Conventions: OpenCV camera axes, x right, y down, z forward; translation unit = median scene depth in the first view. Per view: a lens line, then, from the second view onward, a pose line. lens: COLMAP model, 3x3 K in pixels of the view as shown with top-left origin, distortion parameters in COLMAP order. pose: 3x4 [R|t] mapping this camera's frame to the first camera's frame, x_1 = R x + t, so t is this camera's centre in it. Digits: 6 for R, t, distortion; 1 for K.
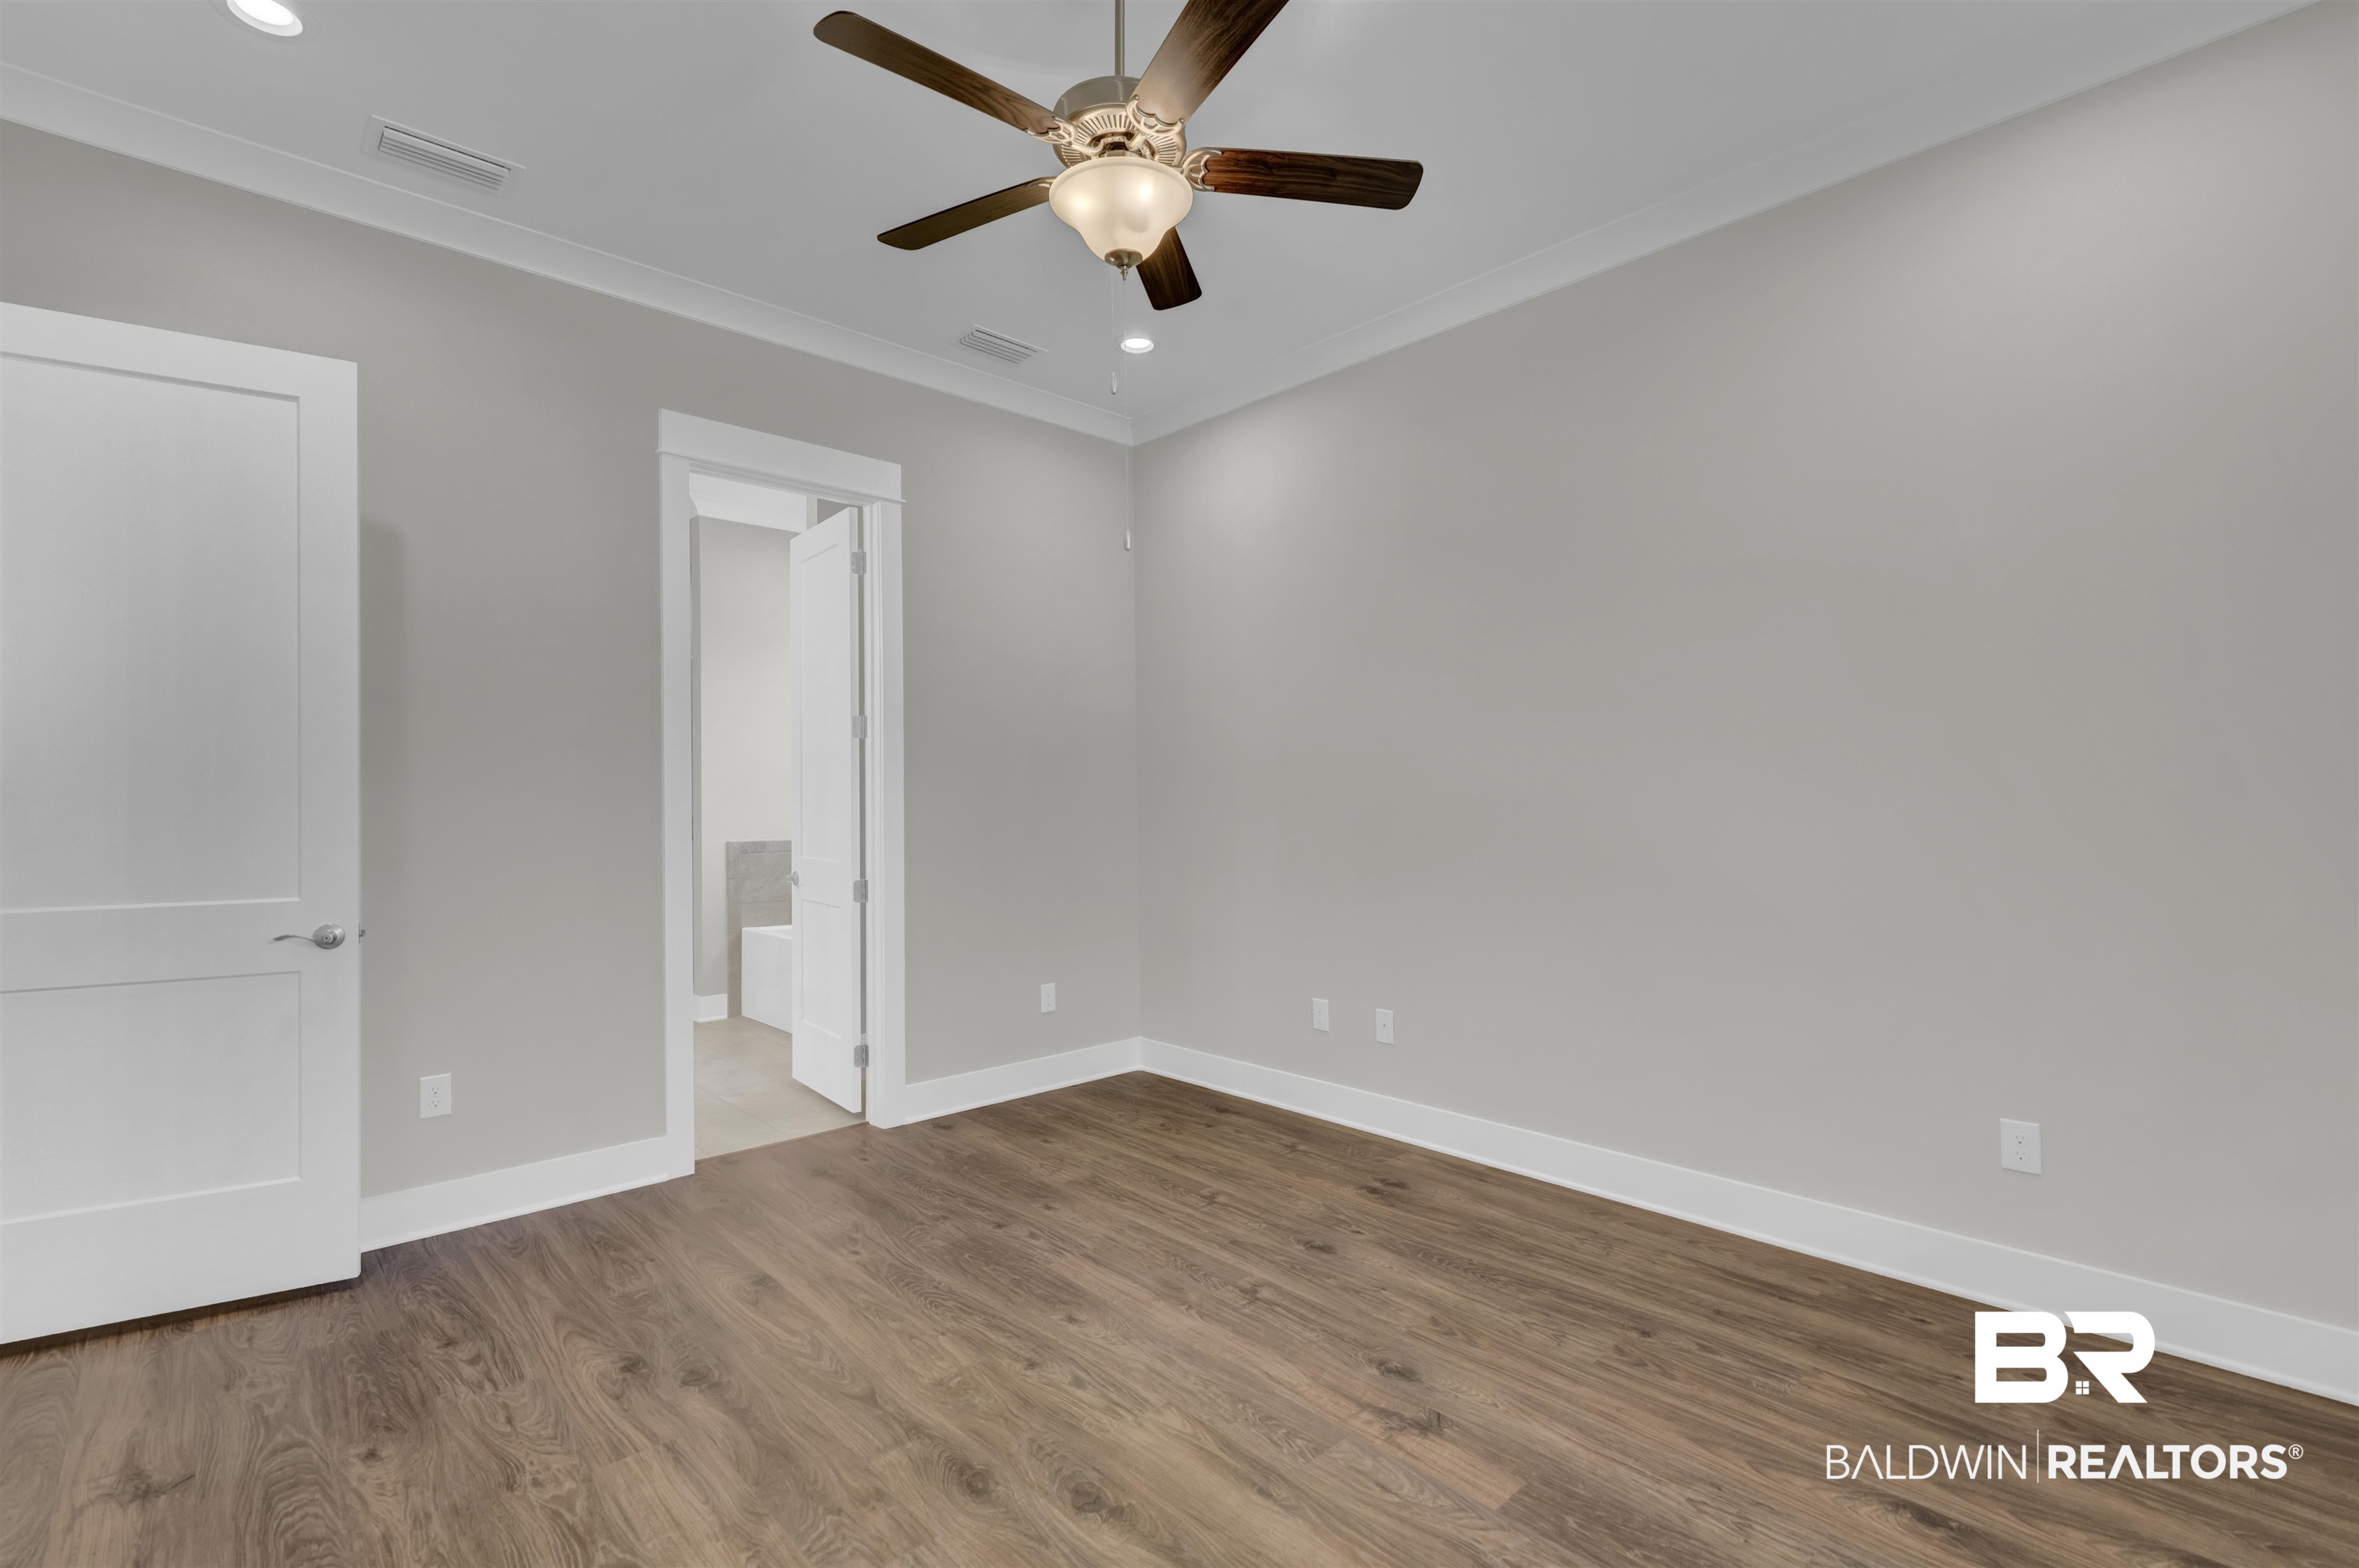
lens RADIAL K [[1051.0, 0, 1186.0], [0, 1051.0, 821.3], [0, 0, 1]] dist [-0.000849, -0.000025]
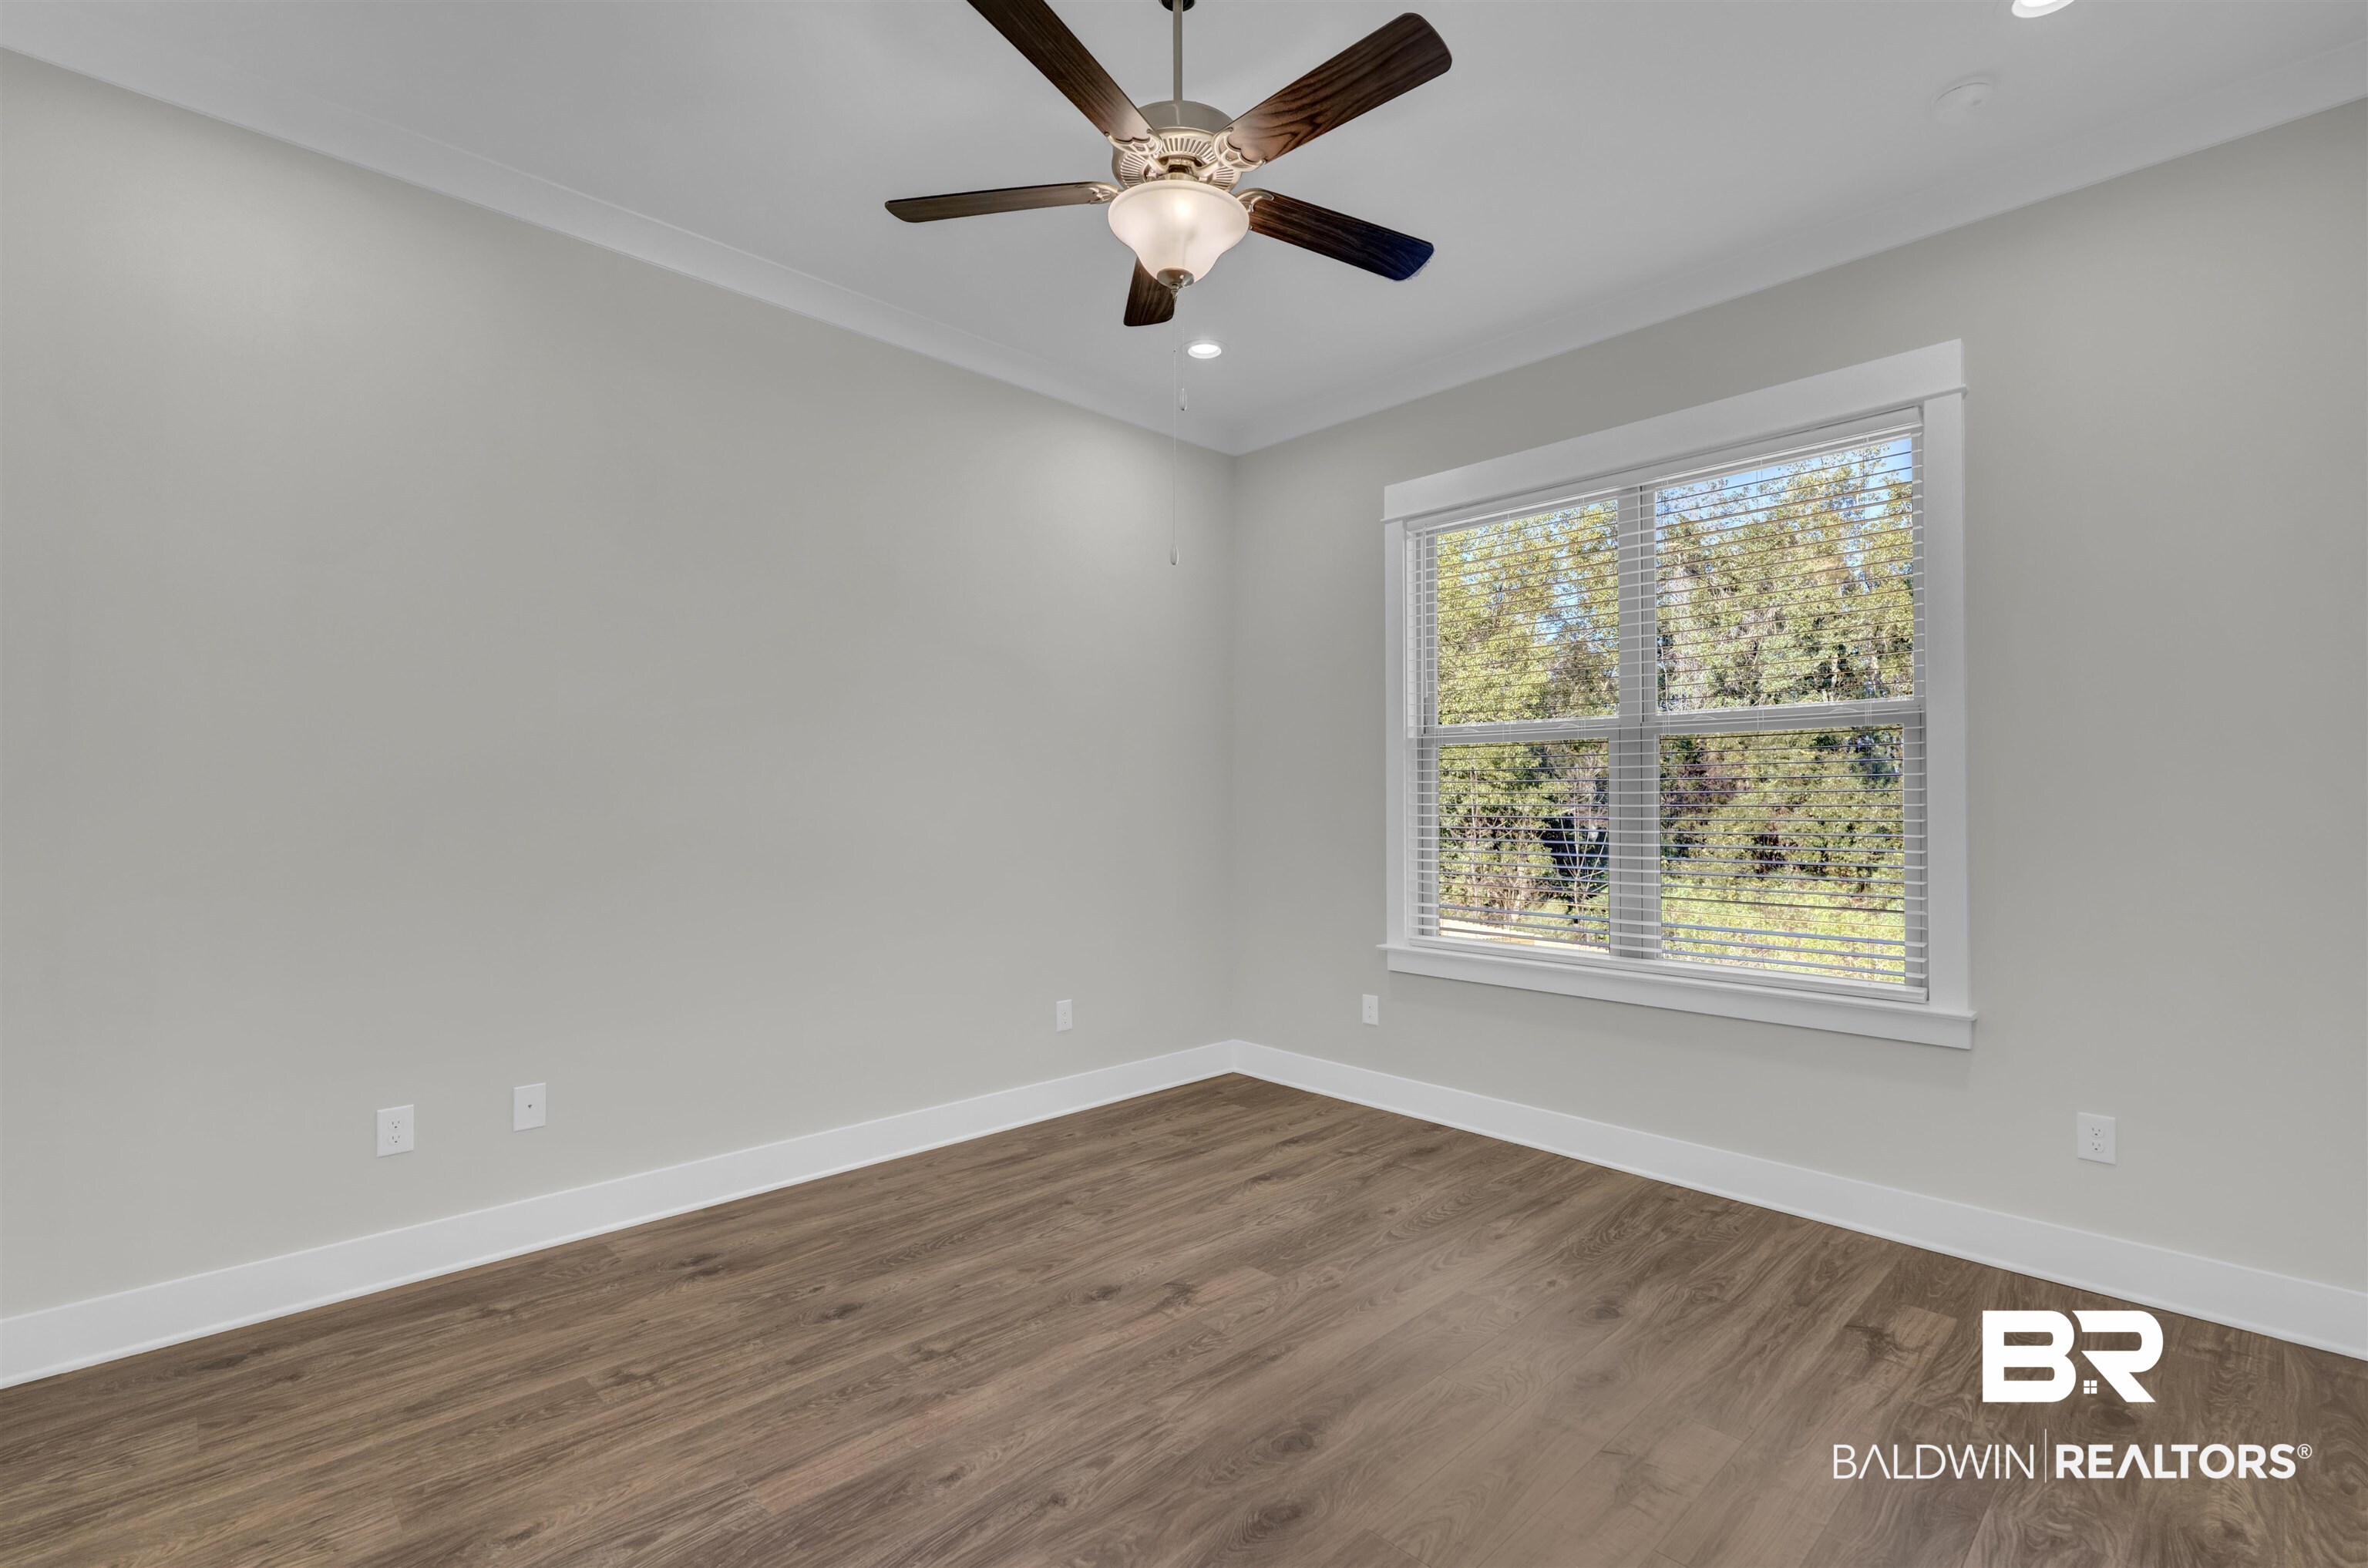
lens RADIAL K [[1067.6, 0, 1184.0], [0, 1067.6, 784.0], [0, 0, 1]] dist [0.001062, -0.000185]
pose [[-0.014888, 0.021649, 0.999655, -0.858472], [0.018117, 0.999607, -0.021378, -0.013330], [-0.999725, 0.017793, -0.015274, 0.789977]]
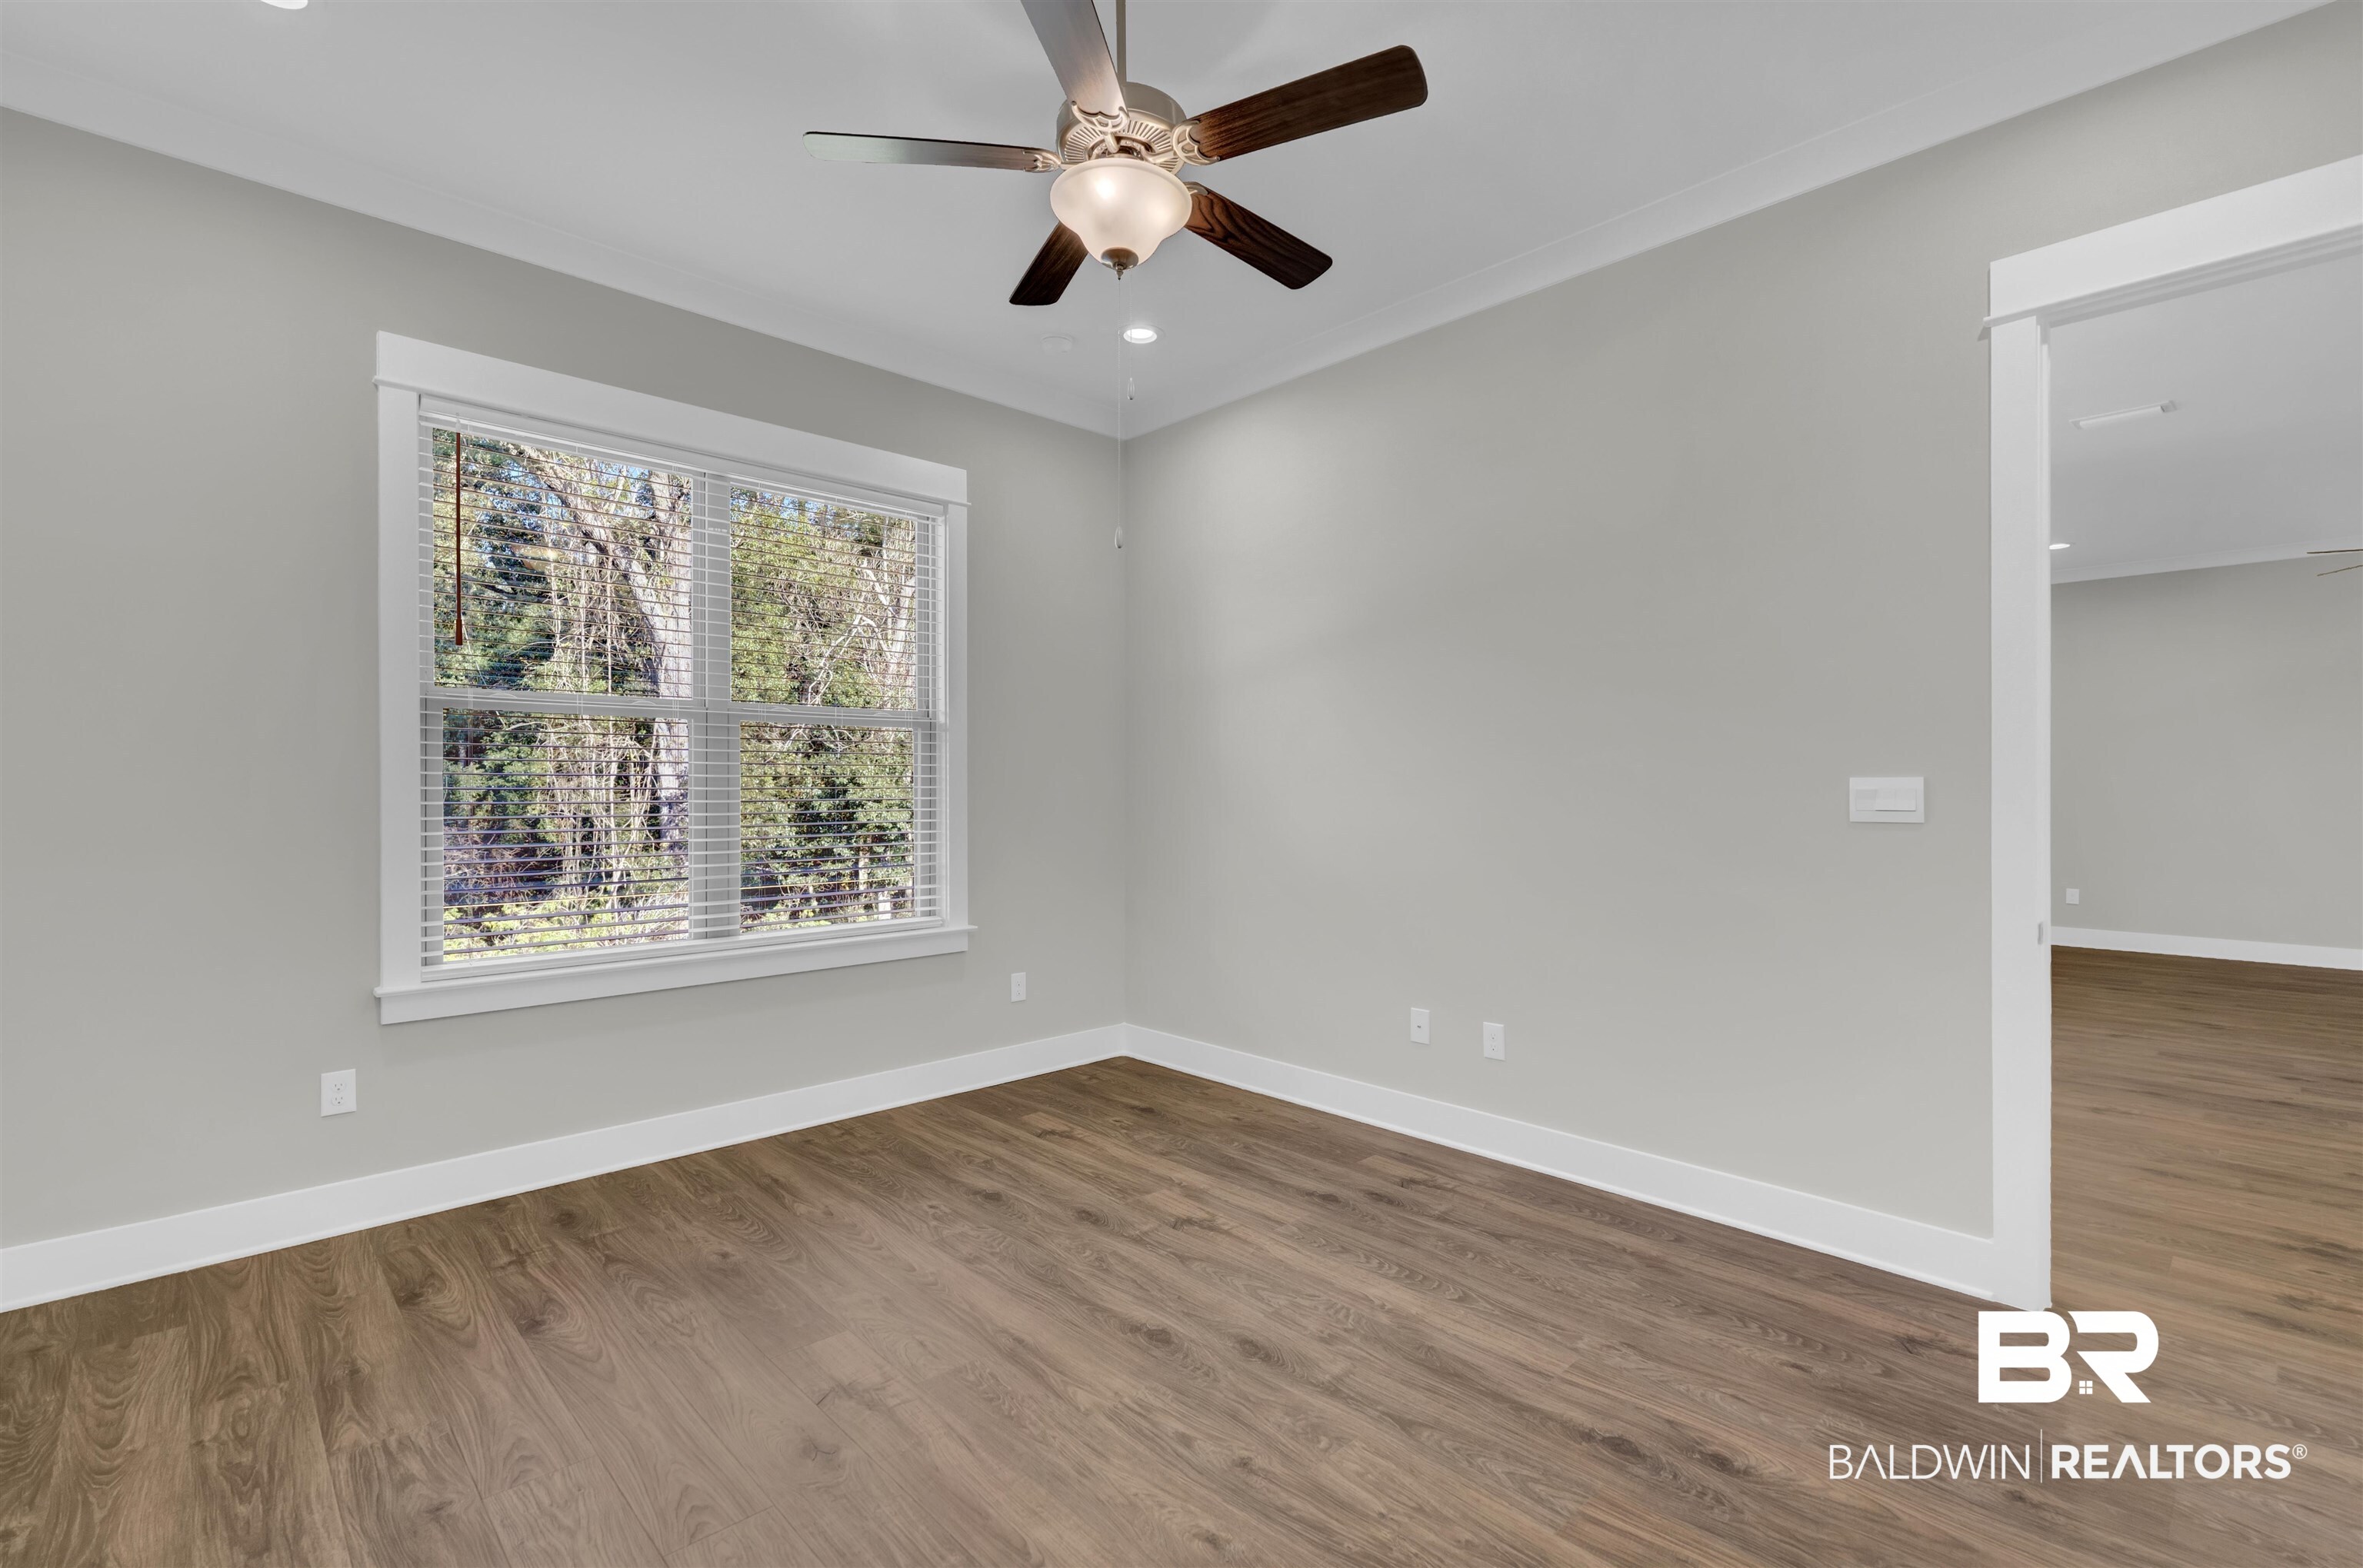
lens RADIAL K [[1057.6, 0, 1188.5], [0, 1057.6, 774.1], [0, 0, 1]] dist [0.001497, -0.000363]
pose [[-0.999870, 0.004098, -0.015578, -0.079529], [0.003935, 0.999937, 0.010469, -0.037803], [0.015620, 0.010406, -0.999824, 1.607703]]
